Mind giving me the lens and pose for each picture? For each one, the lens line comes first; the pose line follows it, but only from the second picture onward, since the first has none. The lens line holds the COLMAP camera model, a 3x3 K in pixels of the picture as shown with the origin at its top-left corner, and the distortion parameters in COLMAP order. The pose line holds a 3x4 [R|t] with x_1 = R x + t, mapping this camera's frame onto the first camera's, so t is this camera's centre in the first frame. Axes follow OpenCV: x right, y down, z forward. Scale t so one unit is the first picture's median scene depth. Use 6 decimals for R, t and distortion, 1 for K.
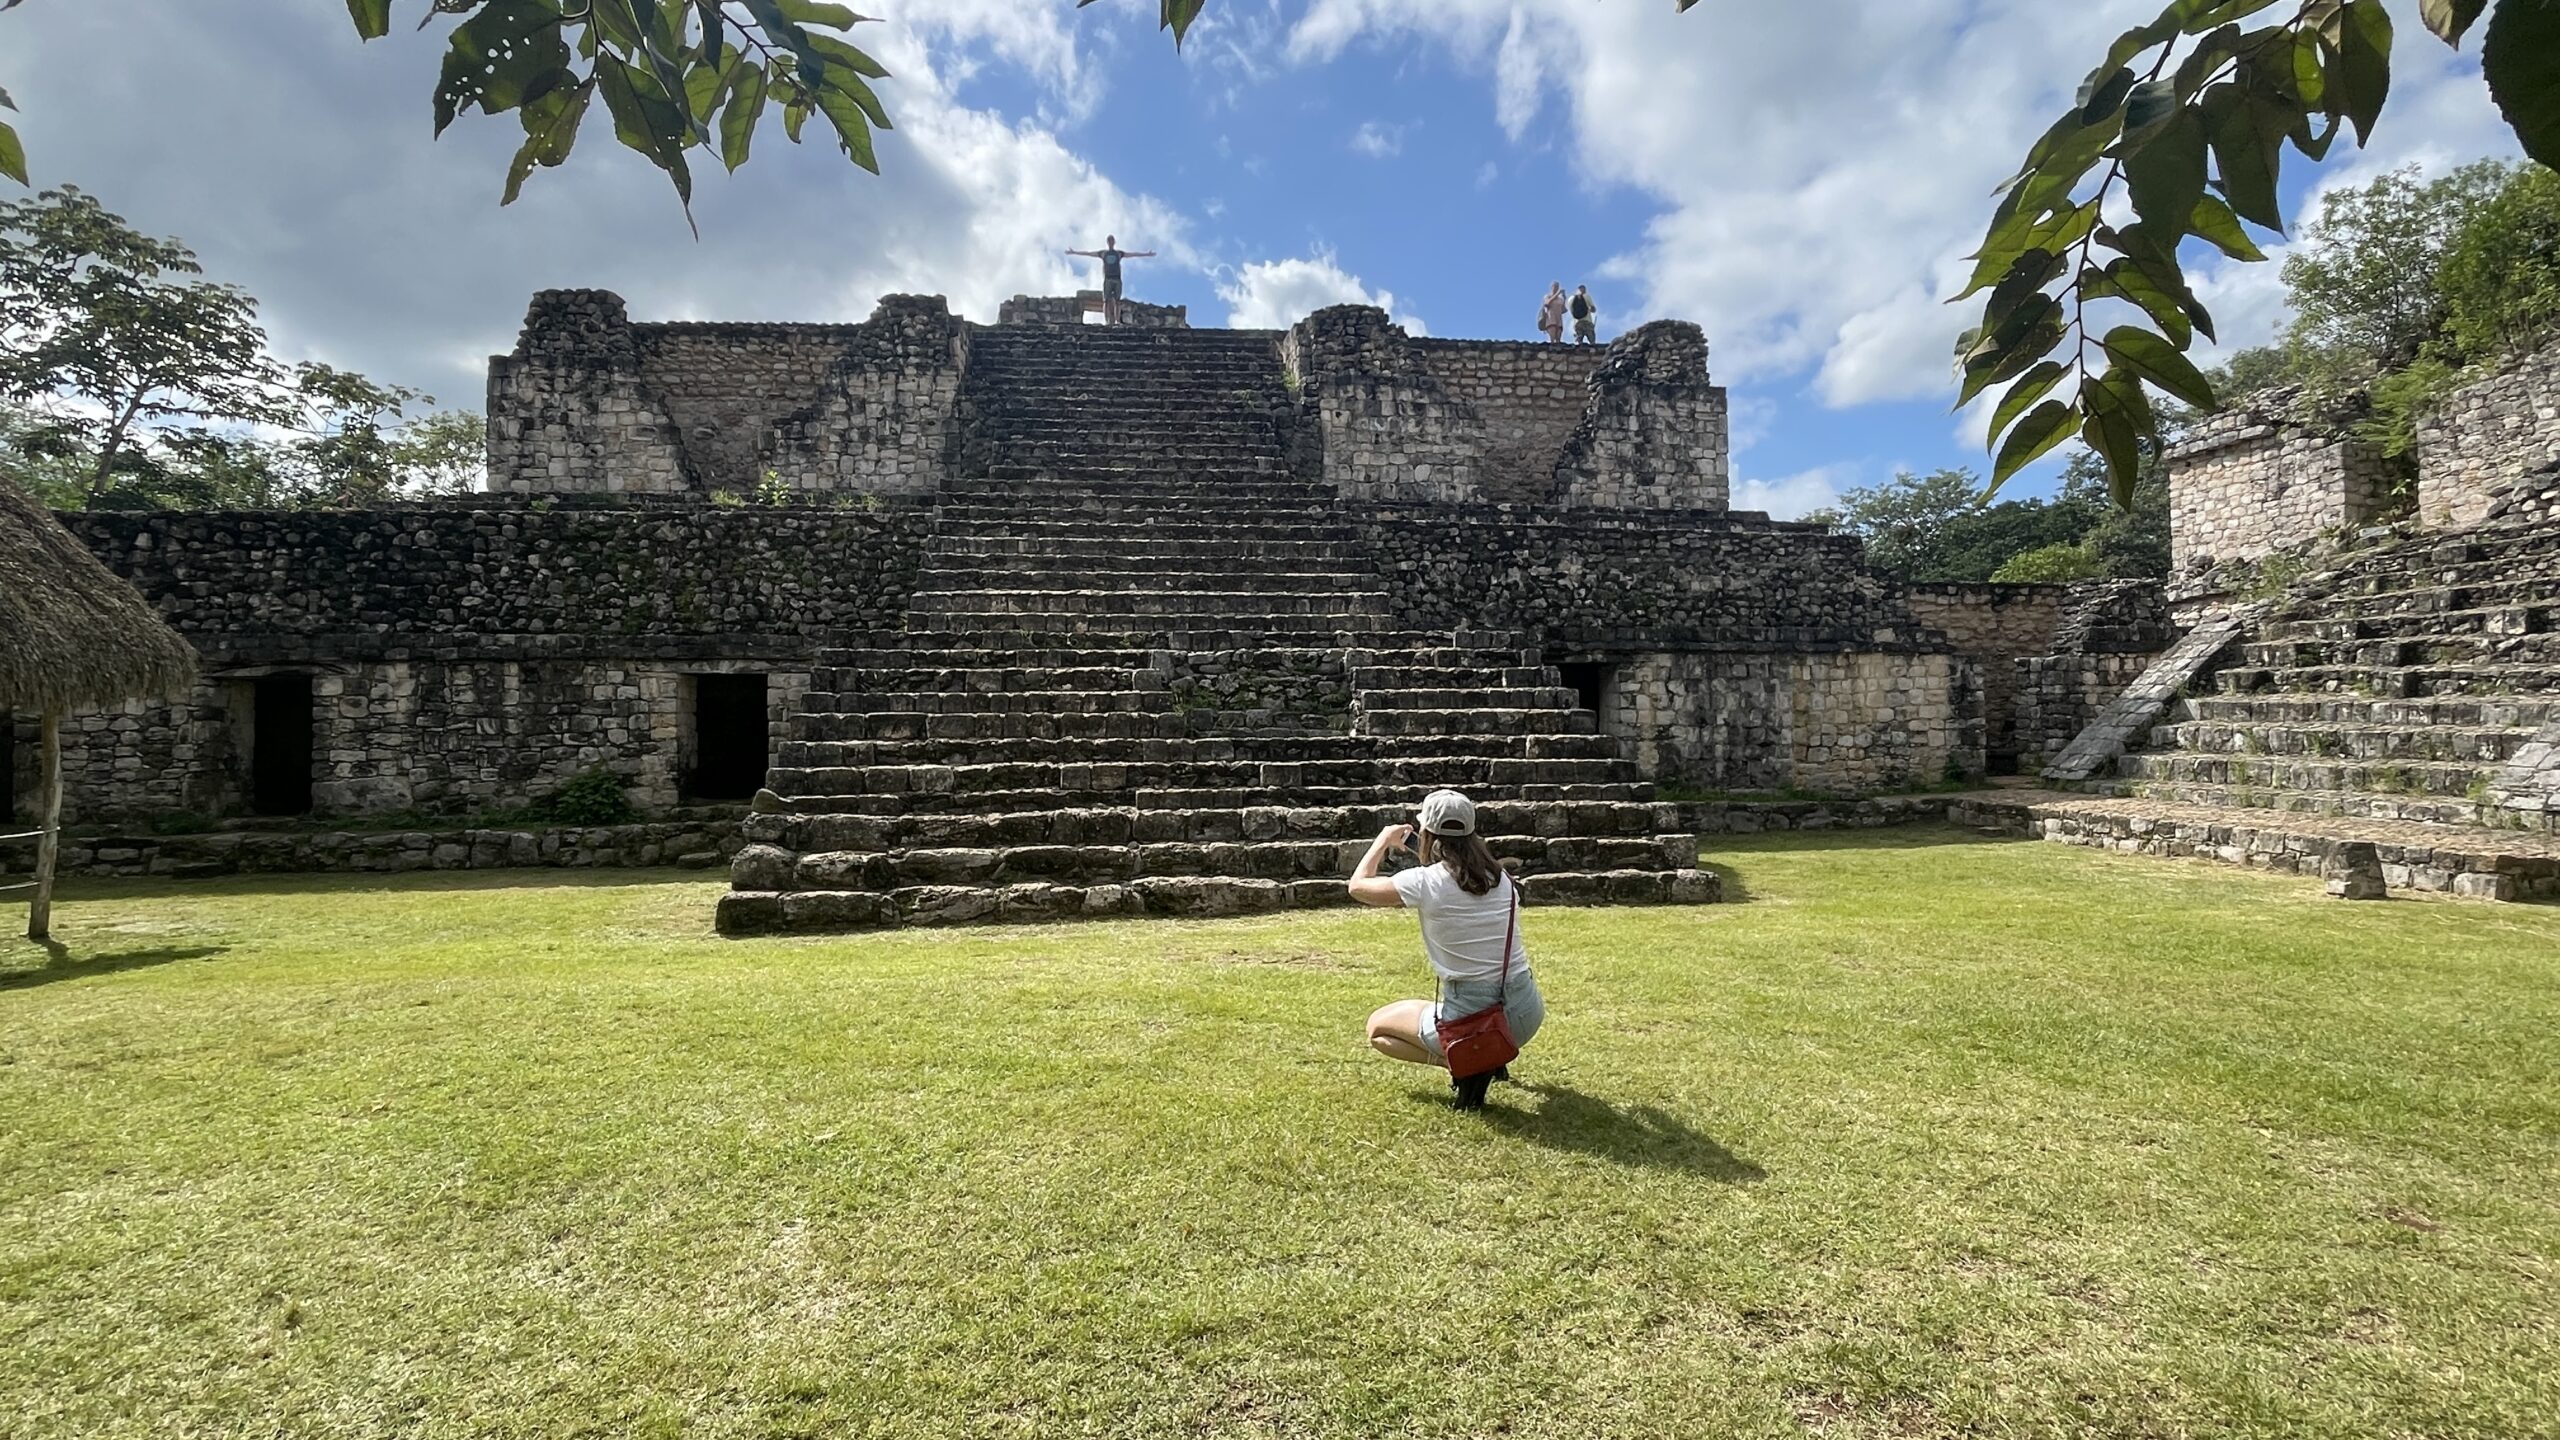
lens RADIAL K [[1307.9, 0, 1283.2], [0, 1307.9, 722.0], [0, 0, 1]] dist [-0.002512, -0.000270]
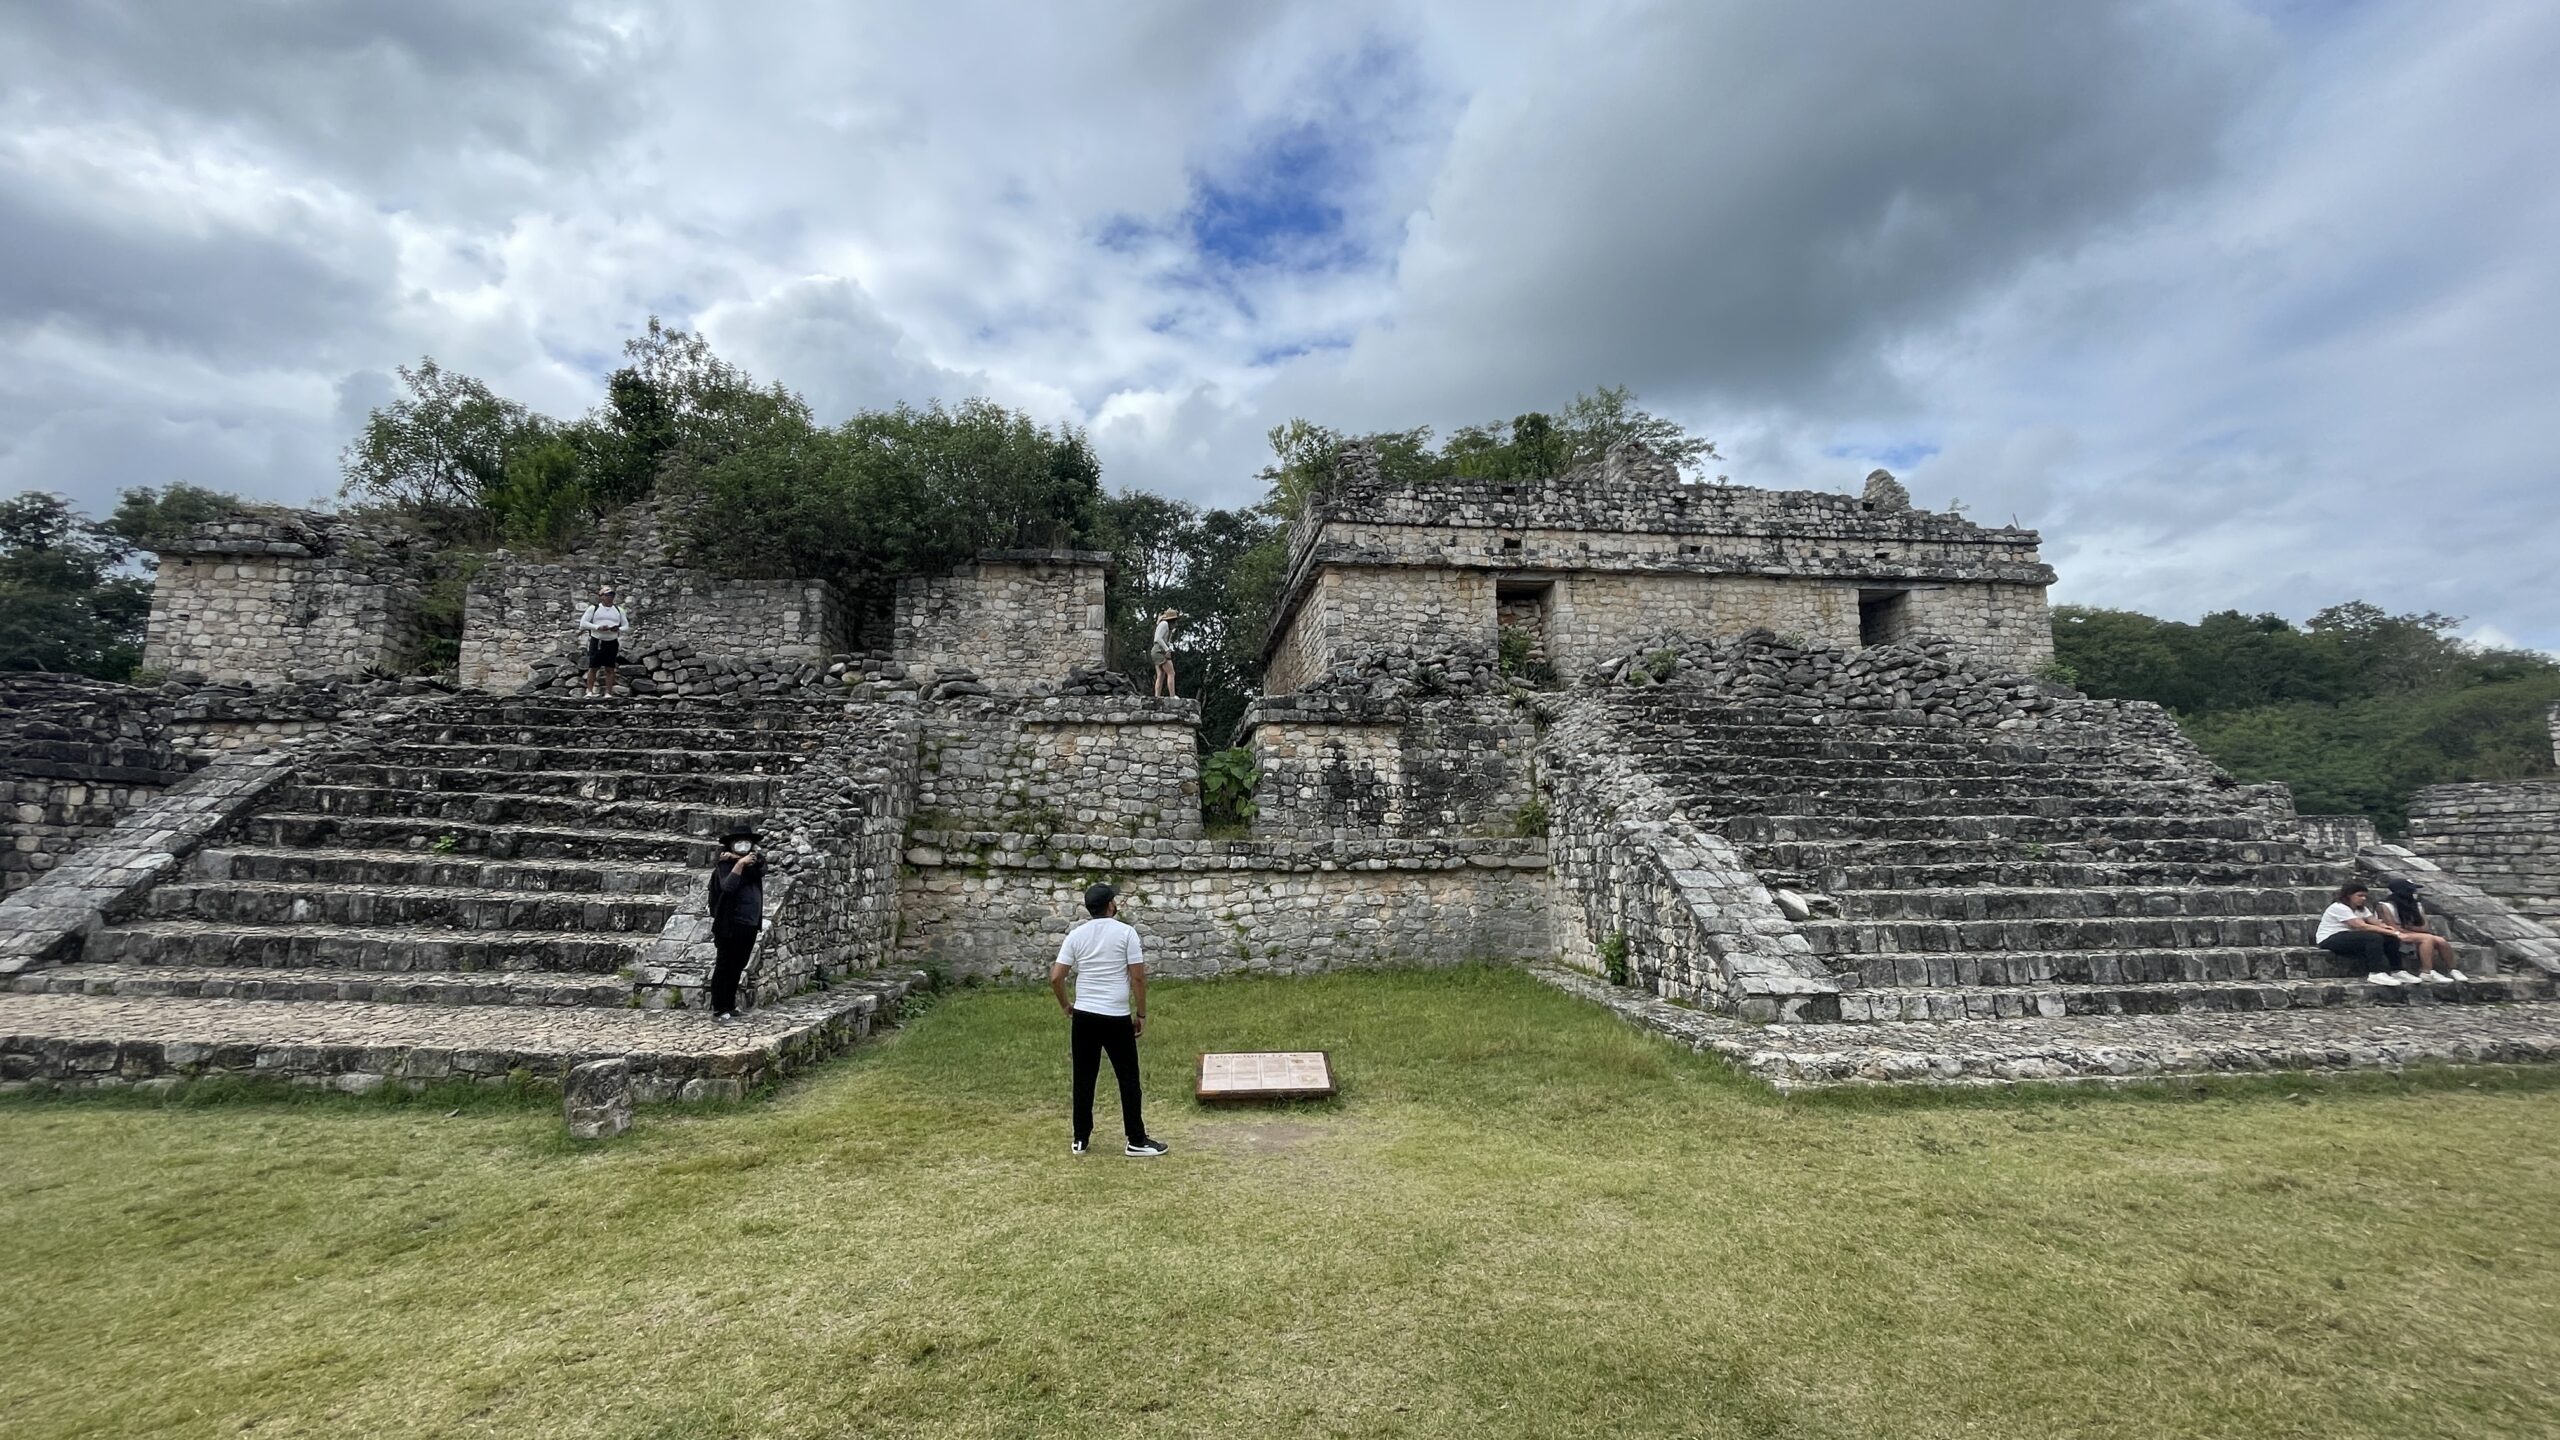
lens RADIAL K [[1047.6, 0, 1287.2], [0, 1047.6, 723.9], [0, 0, 1]] dist [0.002304, 0.000300]
pose [[0.072371, 0.141322, 0.987315, 0.107879], [-0.020513, 0.989912, -0.140190, -0.016032], [-0.997167, -0.010107, 0.074540, 0.294665]]
